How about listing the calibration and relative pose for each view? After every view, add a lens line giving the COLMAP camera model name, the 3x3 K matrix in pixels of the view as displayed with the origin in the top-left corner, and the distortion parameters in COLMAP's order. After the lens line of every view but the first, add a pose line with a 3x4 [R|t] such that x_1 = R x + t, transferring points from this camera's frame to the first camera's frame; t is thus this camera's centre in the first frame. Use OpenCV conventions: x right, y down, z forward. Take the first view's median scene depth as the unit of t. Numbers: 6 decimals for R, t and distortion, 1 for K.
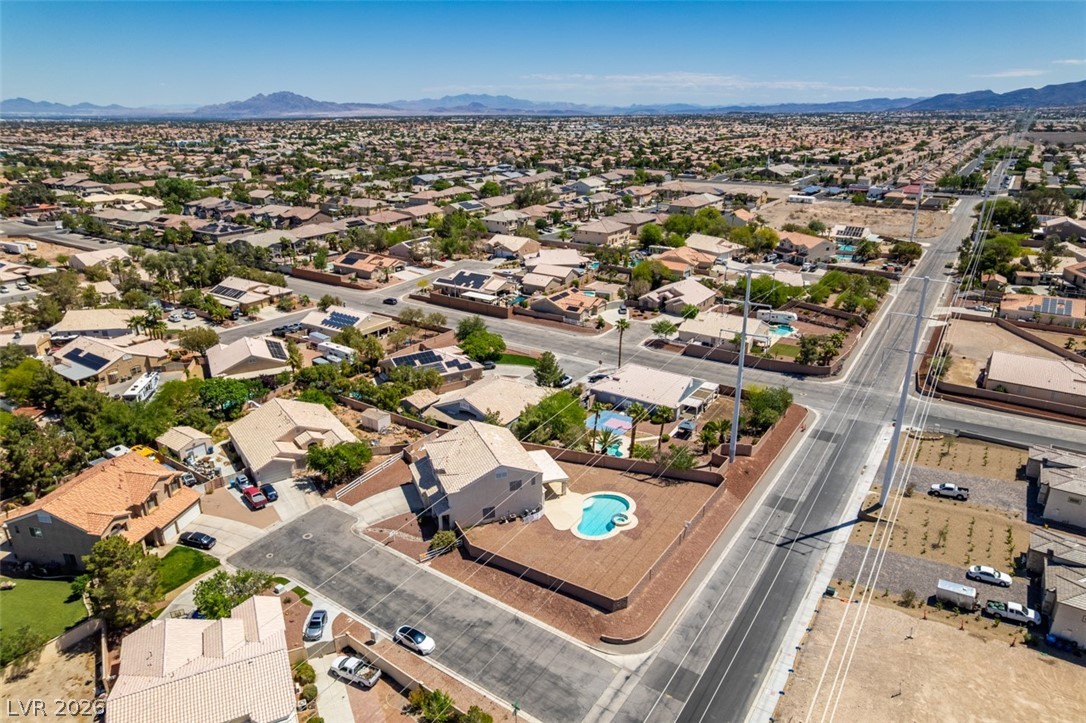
lens RADIAL K [[695.3, 0, 545.2], [0, 695.3, 363.2], [0, 0, 1]] dist [-0.074766, 0.066282]
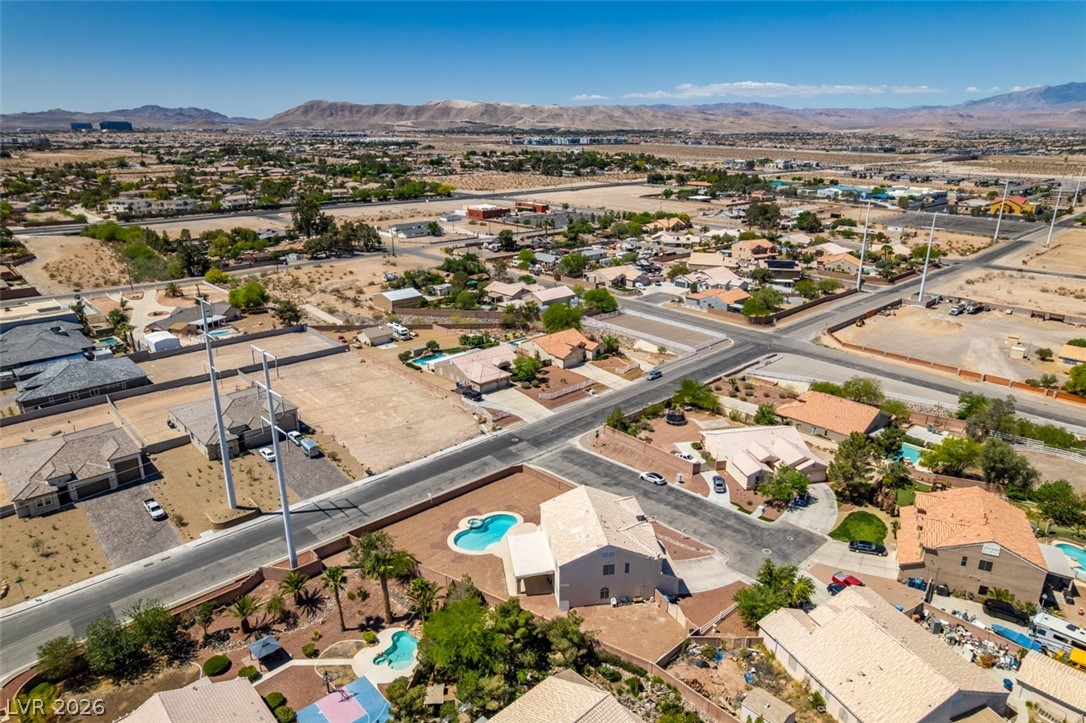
lens RADIAL K [[695.3, 0, 545.2], [0, 695.3, 363.2], [0, 0, 1]] dist [-0.074766, 0.066282]
pose [[-0.973619, -0.074675, 0.215614, -0.136485], [0.078291, 0.778243, 0.623063, -0.406481], [-0.214327, 0.623507, -0.751866, 1.044163]]
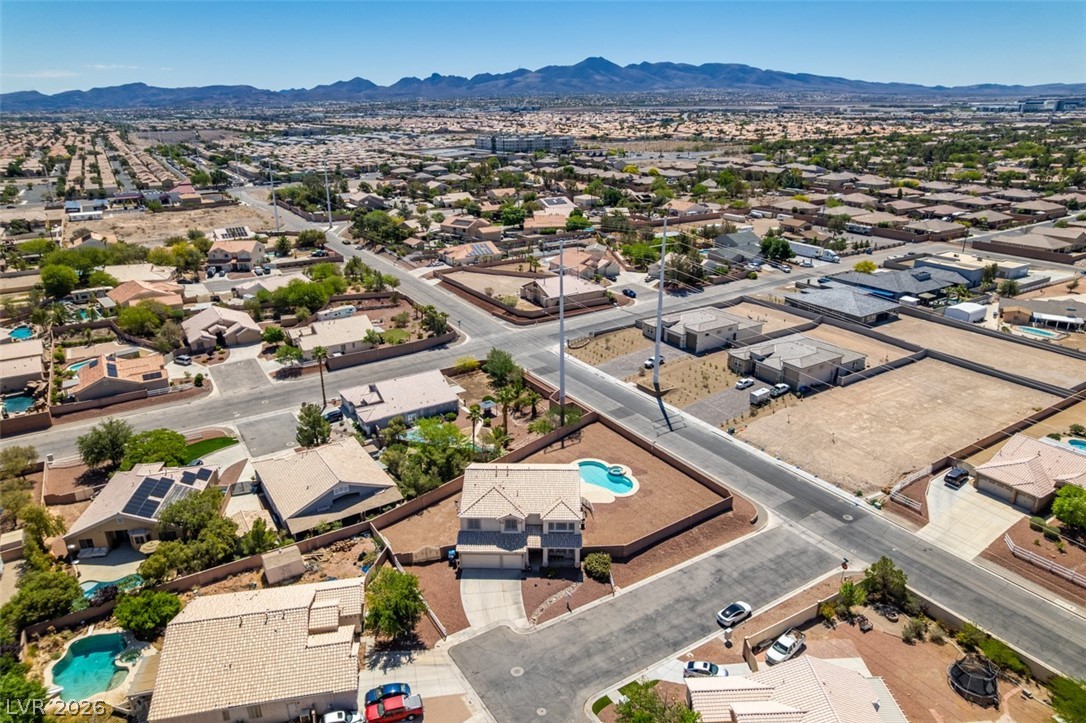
lens RADIAL K [[695.3, 0, 545.2], [0, 695.3, 363.2], [0, 0, 1]] dist [-0.074766, 0.066282]
pose [[0.399355, -0.324229, 0.857550, -0.539888], [0.326176, 0.924423, 0.197615, -0.124975], [-0.856811, 0.200794, 0.474929, 0.338299]]
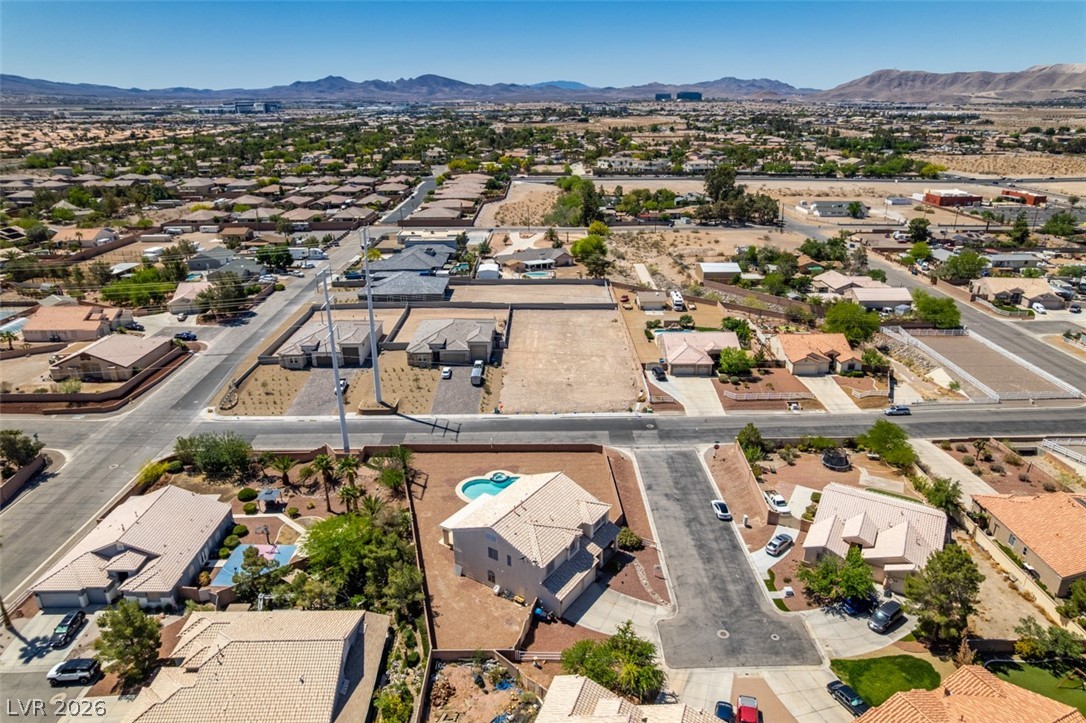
lens RADIAL K [[695.3, 0, 545.2], [0, 695.3, 363.2], [0, 0, 1]] dist [-0.074766, 0.066282]
pose [[-0.561187, -0.290136, 0.775171, -0.472689], [0.295082, 0.804876, 0.514879, -0.300951], [-0.773302, 0.517683, -0.366072, 0.801444]]
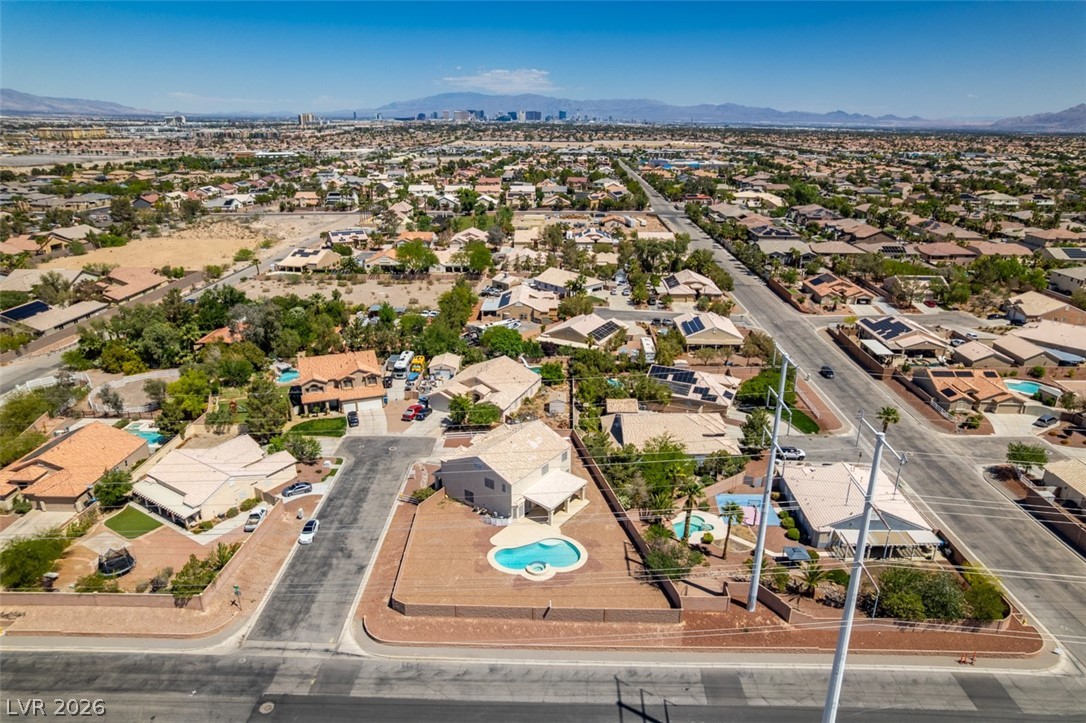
lens RADIAL K [[695.3, 0, 545.2], [0, 695.3, 363.2], [0, 0, 1]] dist [-0.074766, 0.066282]
pose [[0.533132, 0.288367, -0.795371, 0.486182], [-0.300627, 0.943336, 0.140504, -0.102083], [0.790818, 0.164203, 0.589613, 0.271914]]
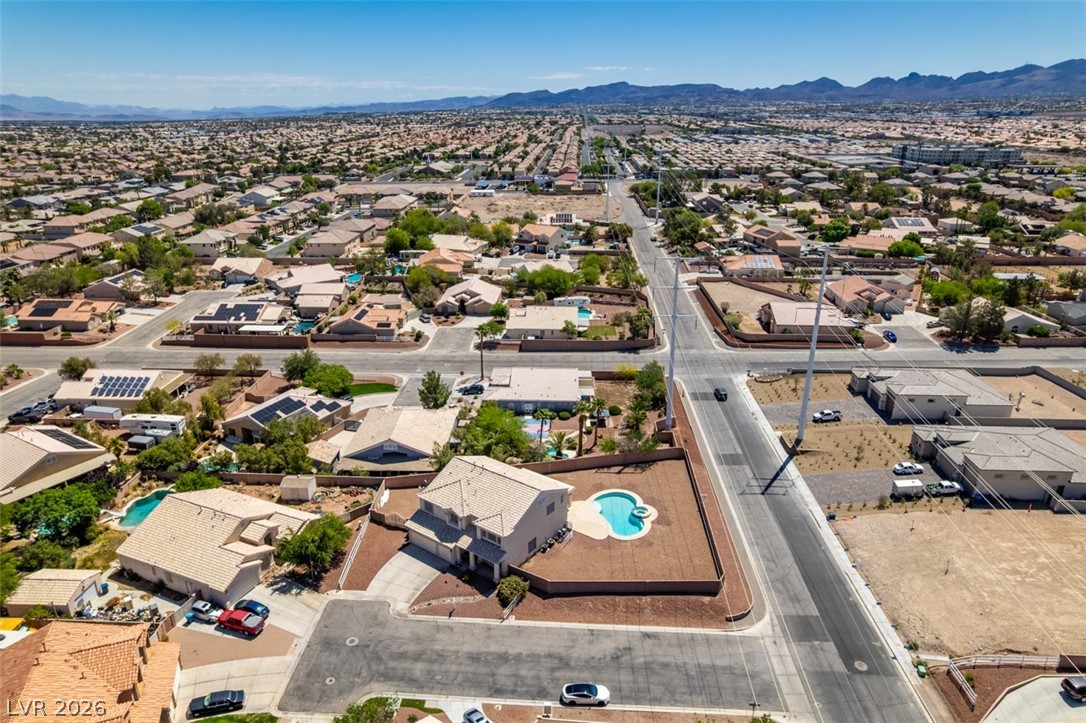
lens RADIAL K [[695.3, 0, 545.2], [0, 695.3, 363.2], [0, 0, 1]] dist [-0.074766, 0.066282]
pose [[0.854205, -0.182671, 0.486791, -0.299849], [0.182870, 0.981984, 0.047601, -0.041335], [-0.486717, 0.048358, 0.872220, 0.105709]]
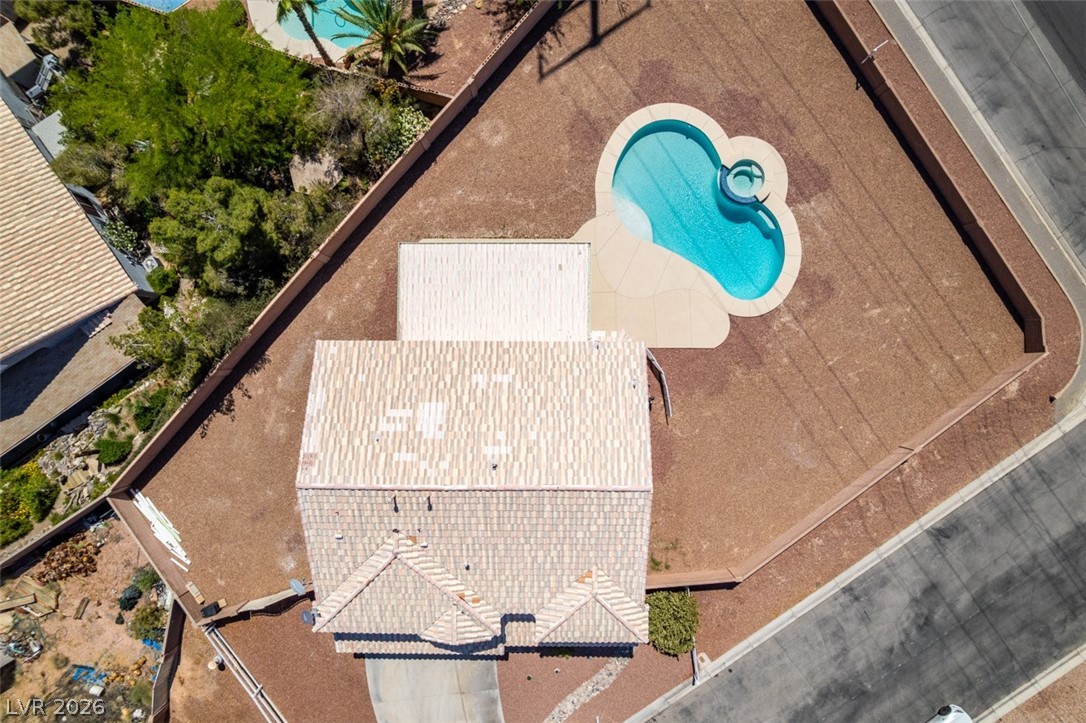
lens RADIAL K [[695.3, 0, 545.2], [0, 695.3, 363.2], [0, 0, 1]] dist [-0.074766, 0.066282]
pose [[0.381733, -0.924151, -0.014961, -0.015516], [0.329786, 0.121066, 0.936261, -0.104201], [-0.863435, -0.362336, 0.350987, 0.589597]]
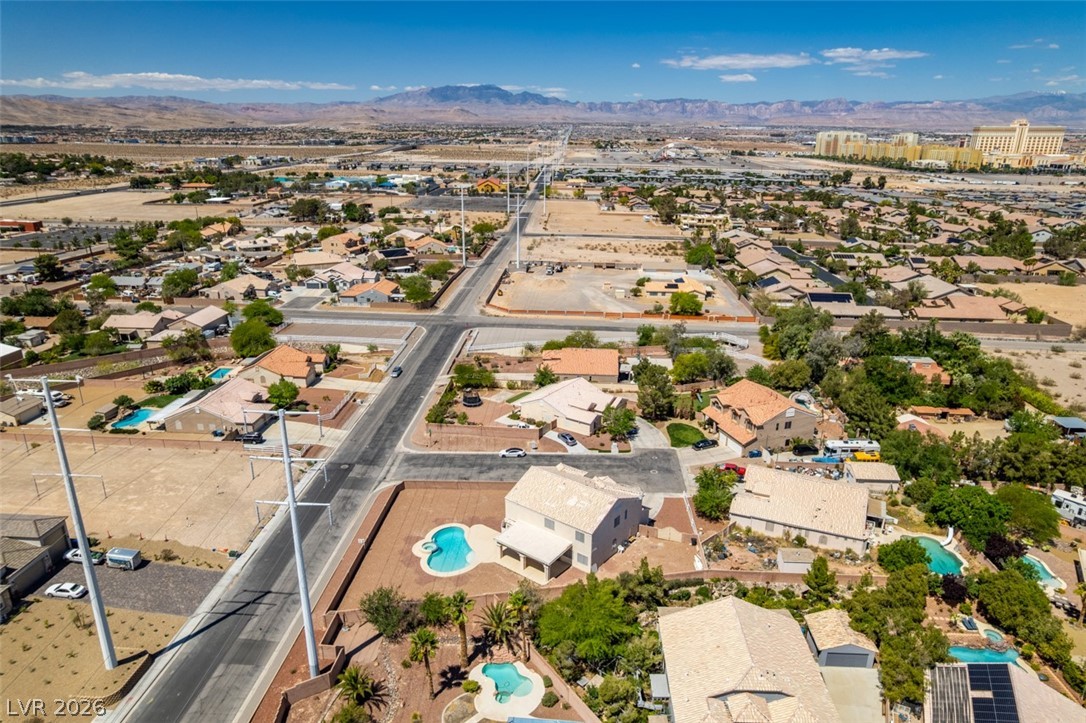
lens RADIAL K [[695.3, 0, 545.2], [0, 695.3, 363.2], [0, 0, 1]] dist [-0.074766, 0.066282]
pose [[-0.865657, 0.156178, -0.475654, 0.256369], [-0.181888, 0.787062, 0.589449, -0.392025], [0.466428, 0.596777, -0.652919, 1.008453]]
